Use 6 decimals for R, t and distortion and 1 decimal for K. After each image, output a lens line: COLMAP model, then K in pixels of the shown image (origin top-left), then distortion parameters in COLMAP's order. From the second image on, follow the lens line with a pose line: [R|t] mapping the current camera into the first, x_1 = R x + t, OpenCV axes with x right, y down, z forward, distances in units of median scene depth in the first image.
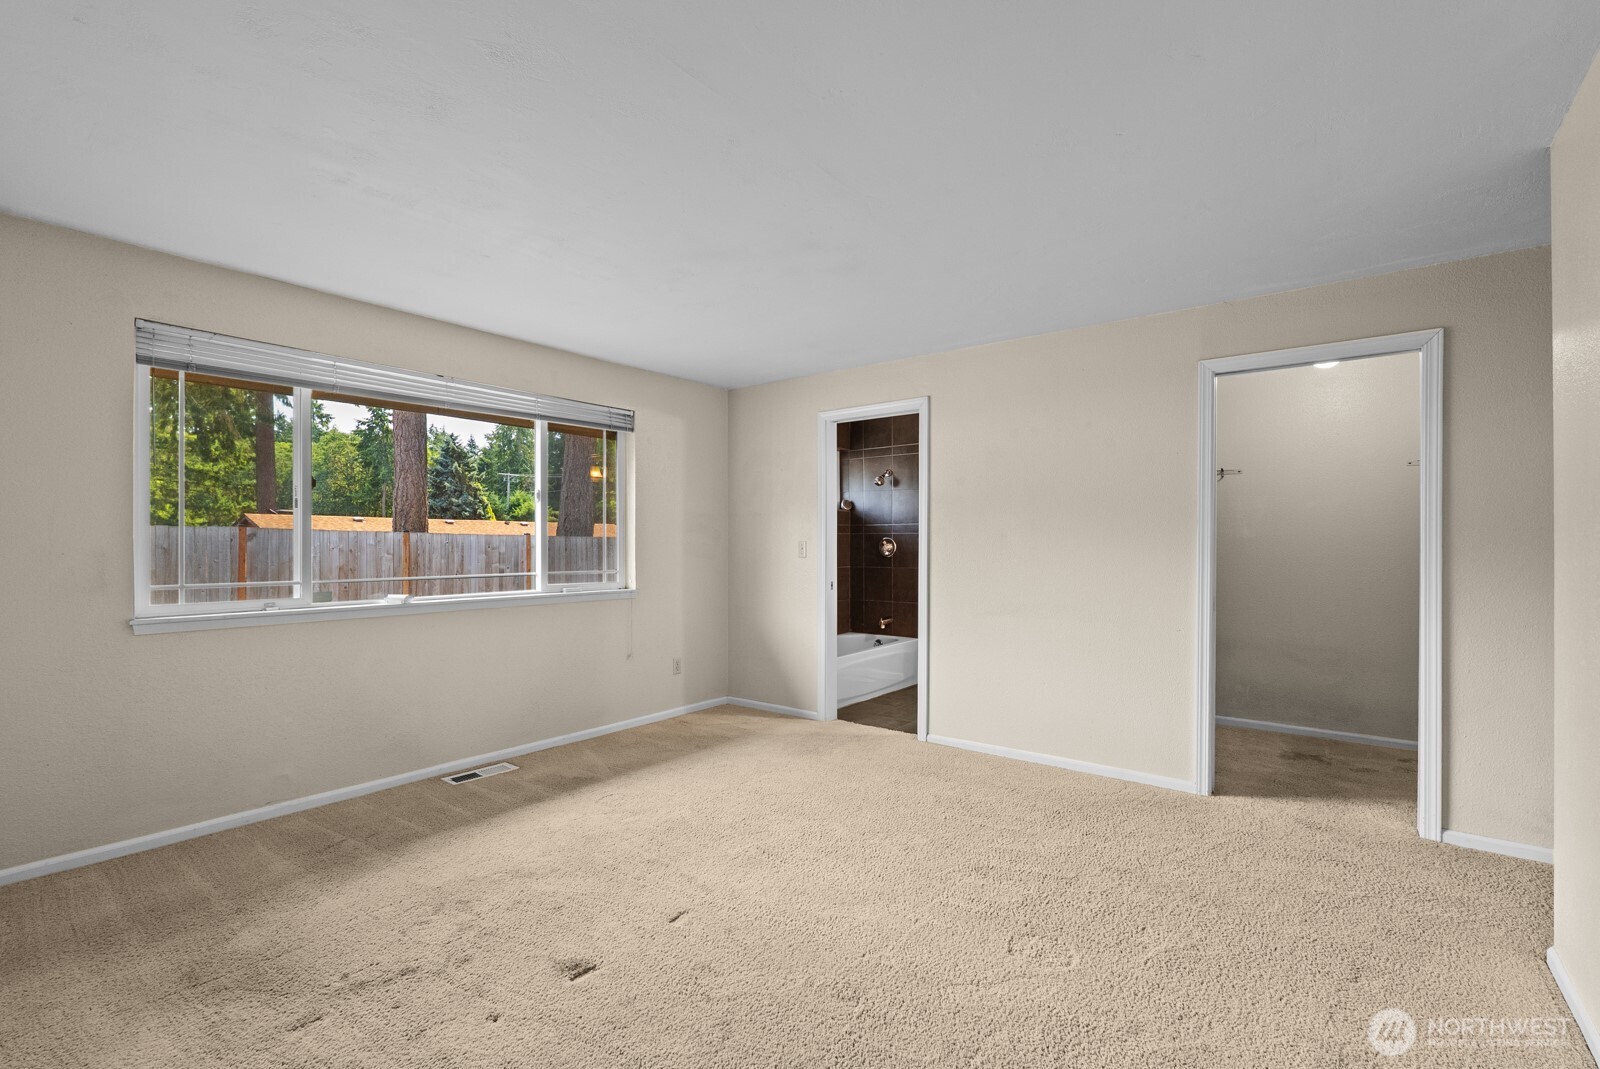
lens RADIAL K [[718.6, 0, 804.7], [0, 718.6, 536.1], [0, 0, 1]] dist [-0.000992, -0.000267]
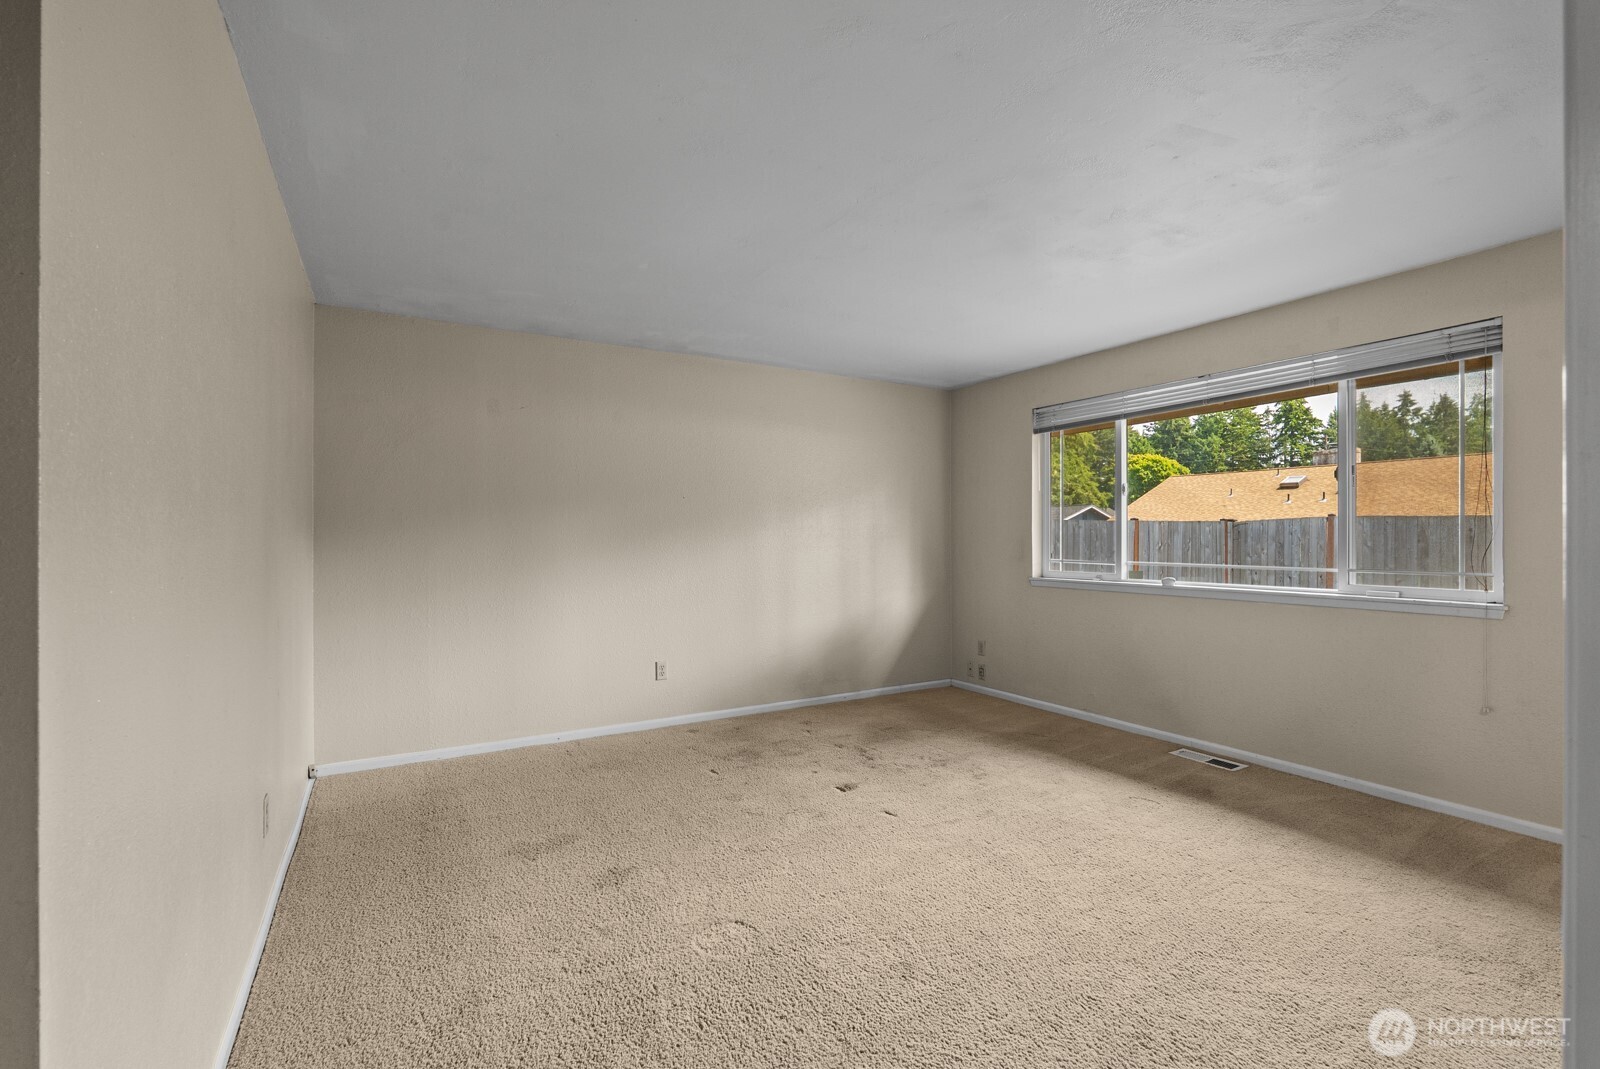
lens RADIAL K [[718.6, 0, 799.2], [0, 718.6, 542.3], [0, 0, 1]] dist [-0.000992, -0.000267]
pose [[-0.381277, 0.012118, -0.924382, 0.729322], [0.017974, 0.999822, 0.005694, 0.005955], [0.924286, -0.014444, -0.381427, 0.880309]]
